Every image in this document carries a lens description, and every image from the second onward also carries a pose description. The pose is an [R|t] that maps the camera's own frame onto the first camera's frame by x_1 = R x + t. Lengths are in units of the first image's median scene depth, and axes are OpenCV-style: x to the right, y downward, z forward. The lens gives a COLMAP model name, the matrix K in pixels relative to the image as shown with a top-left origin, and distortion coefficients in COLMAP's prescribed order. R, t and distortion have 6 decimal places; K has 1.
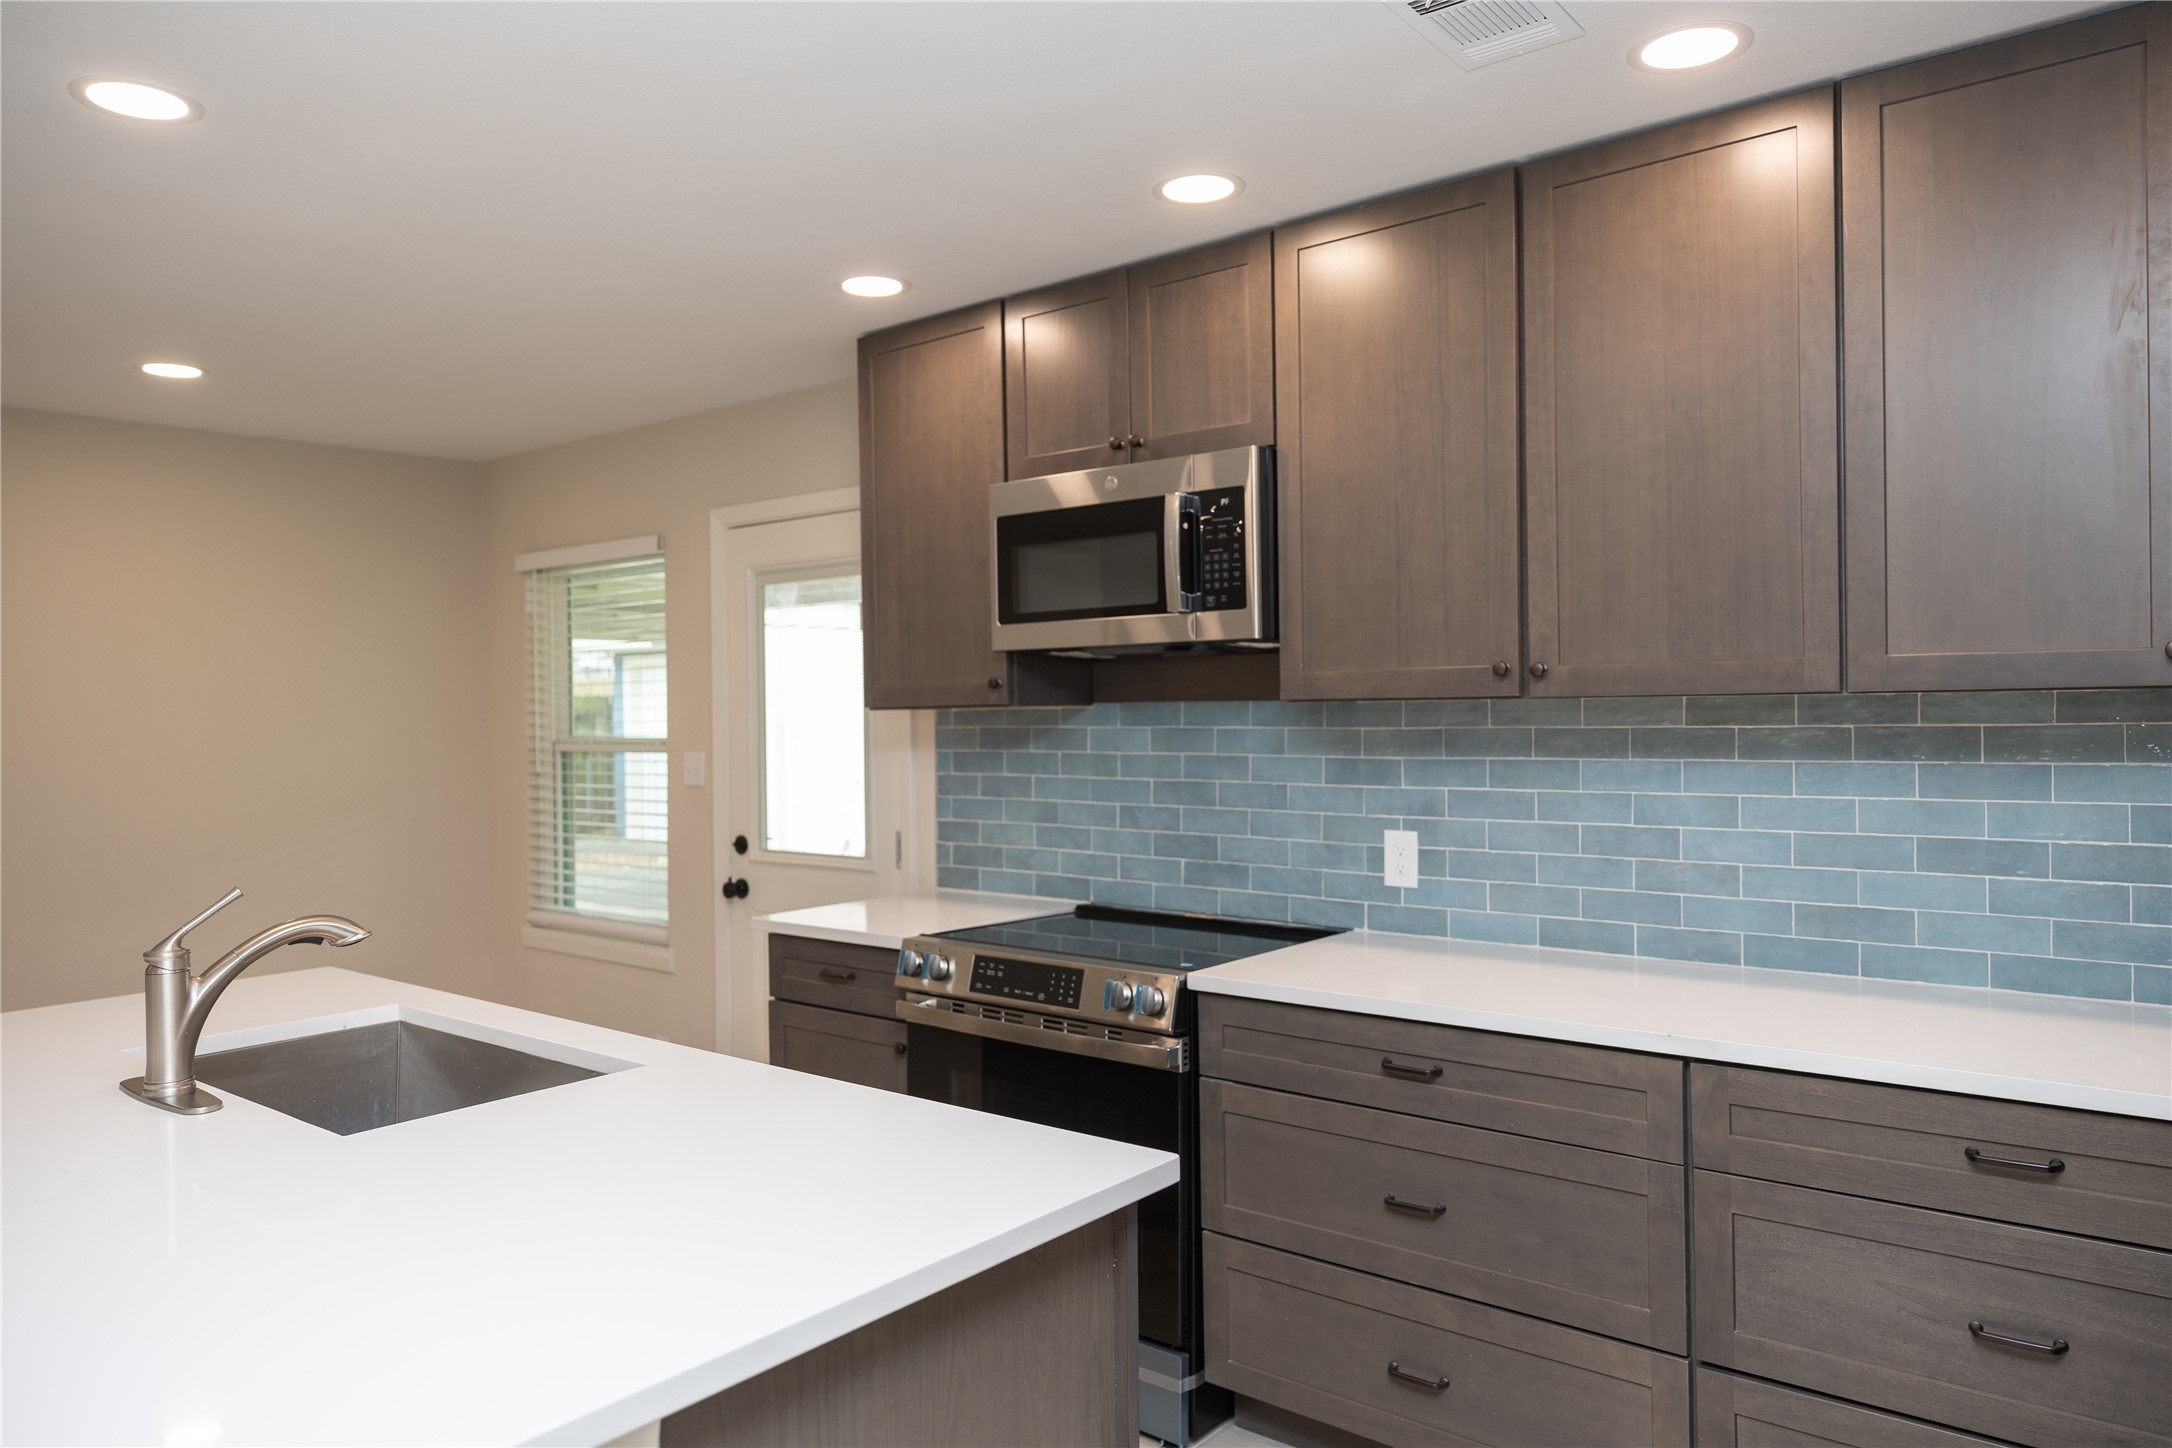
lens RADIAL K [[1443.4, 0, 1091.1], [0, 1443.4, 722.9], [0, 0, 1]] dist [-0.001248, 0.004560]
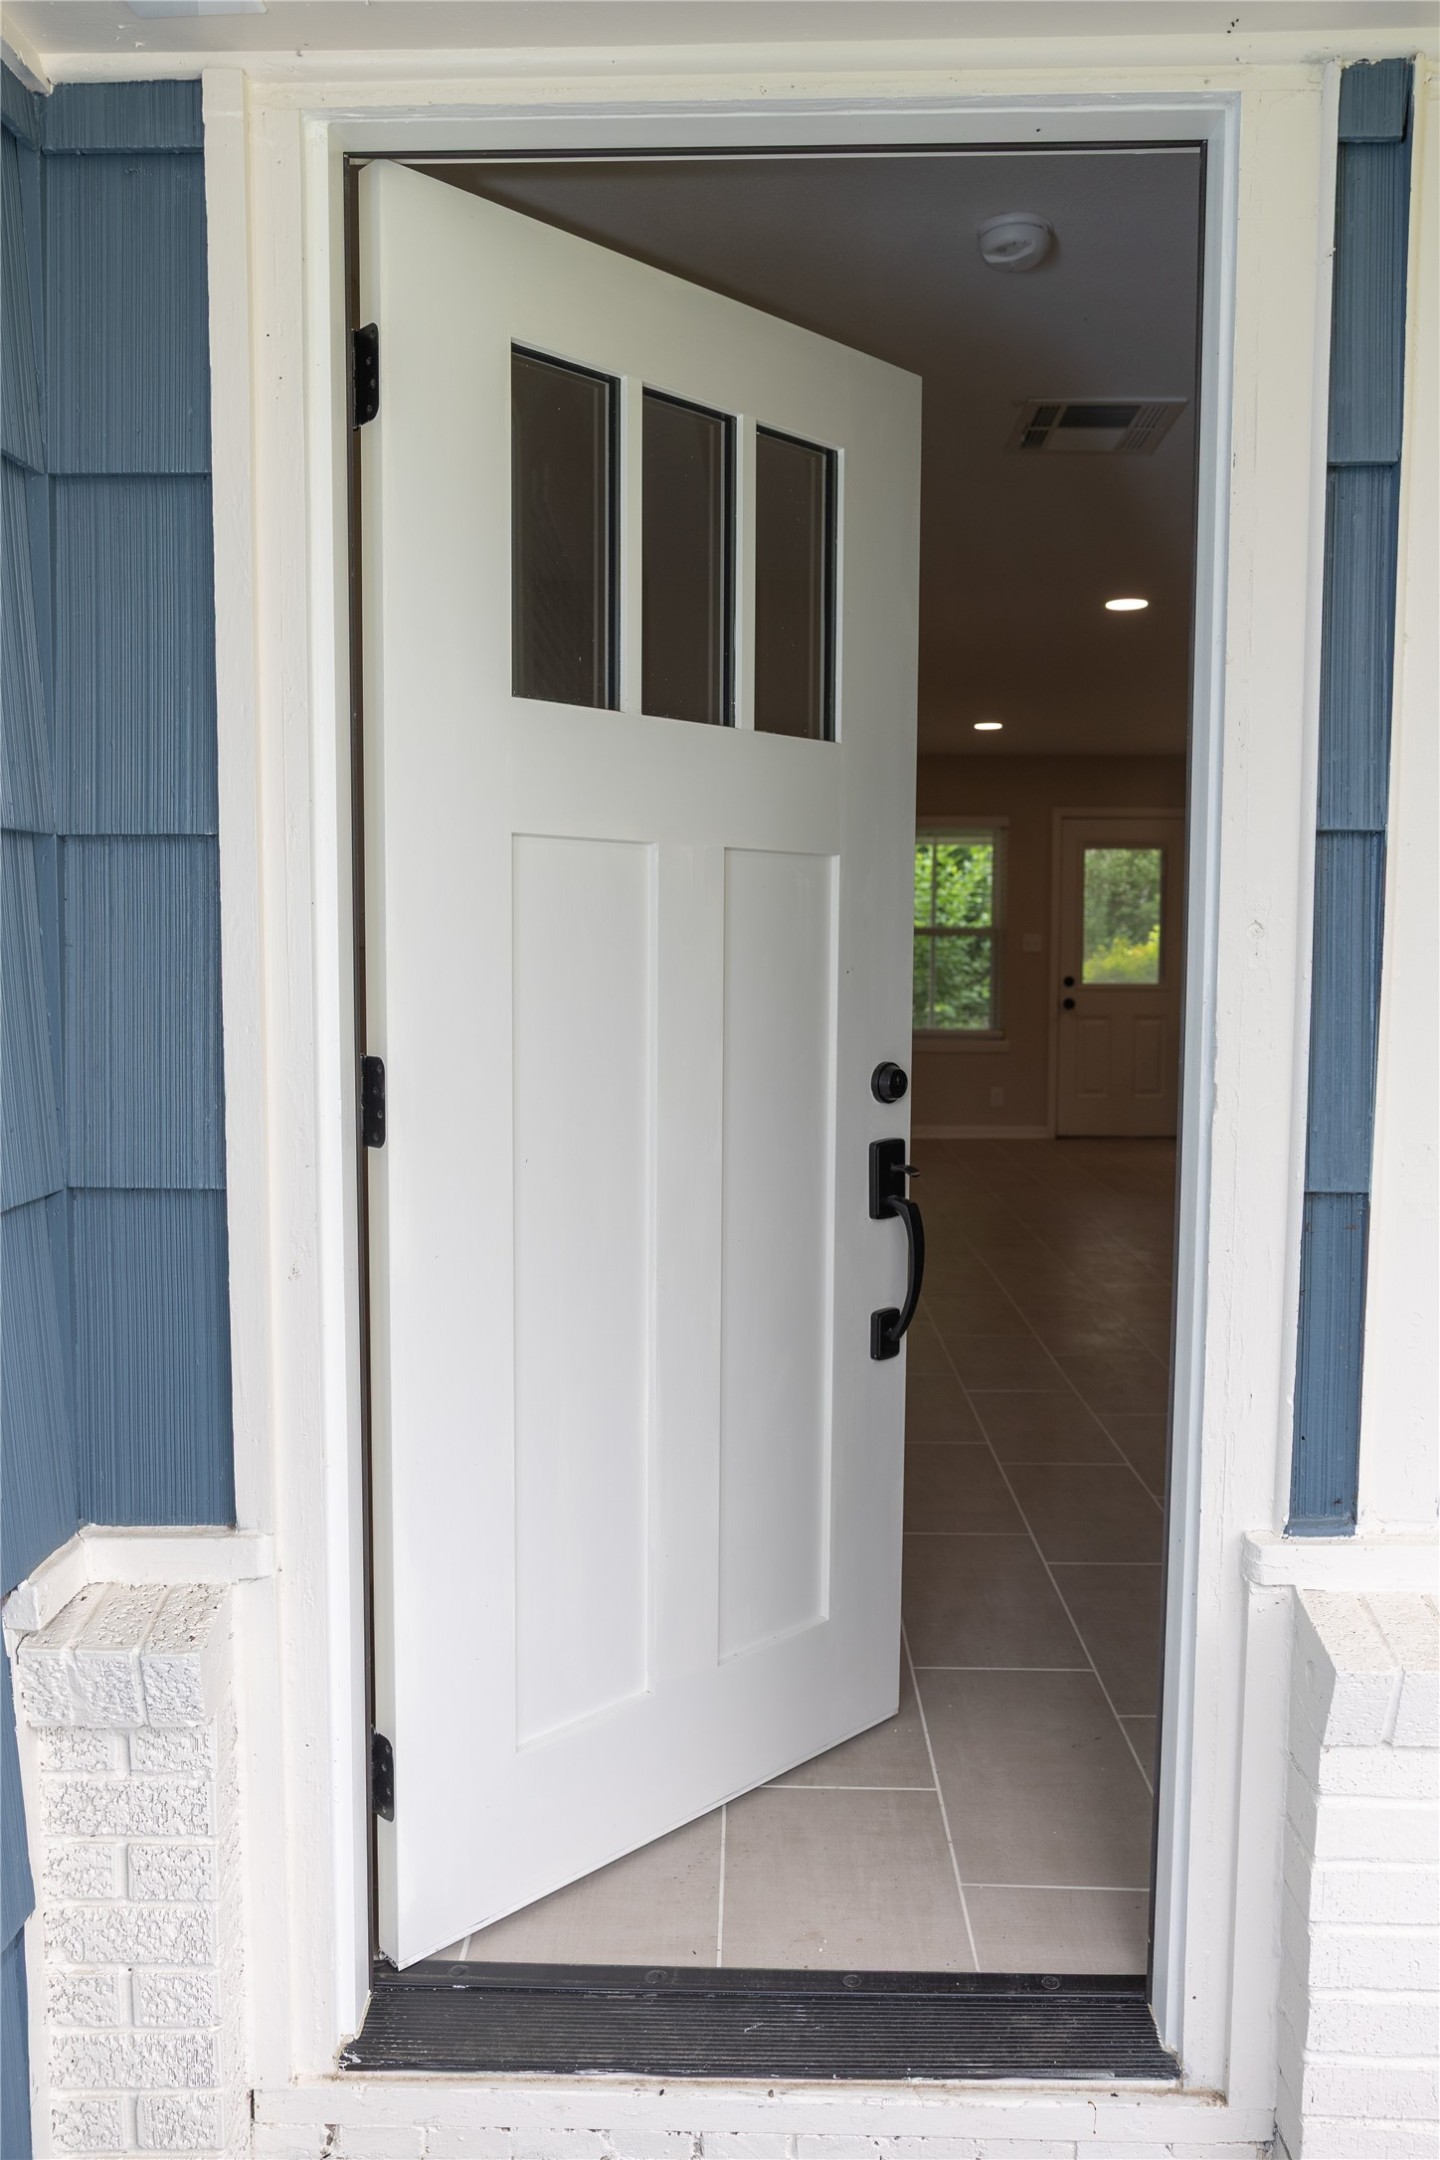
lens RADIAL K [[1561.3, 0, 720.0], [0, 1561.3, 1080.0], [0, 0, 1]] dist [-0.040626, 0.042364]
pose [[0.801513, -0.039806, 0.596651, -1.878357], [-0.006667, 0.997125, 0.075479, 0.060805], [-0.597940, -0.064475, 0.798944, -0.415561]]
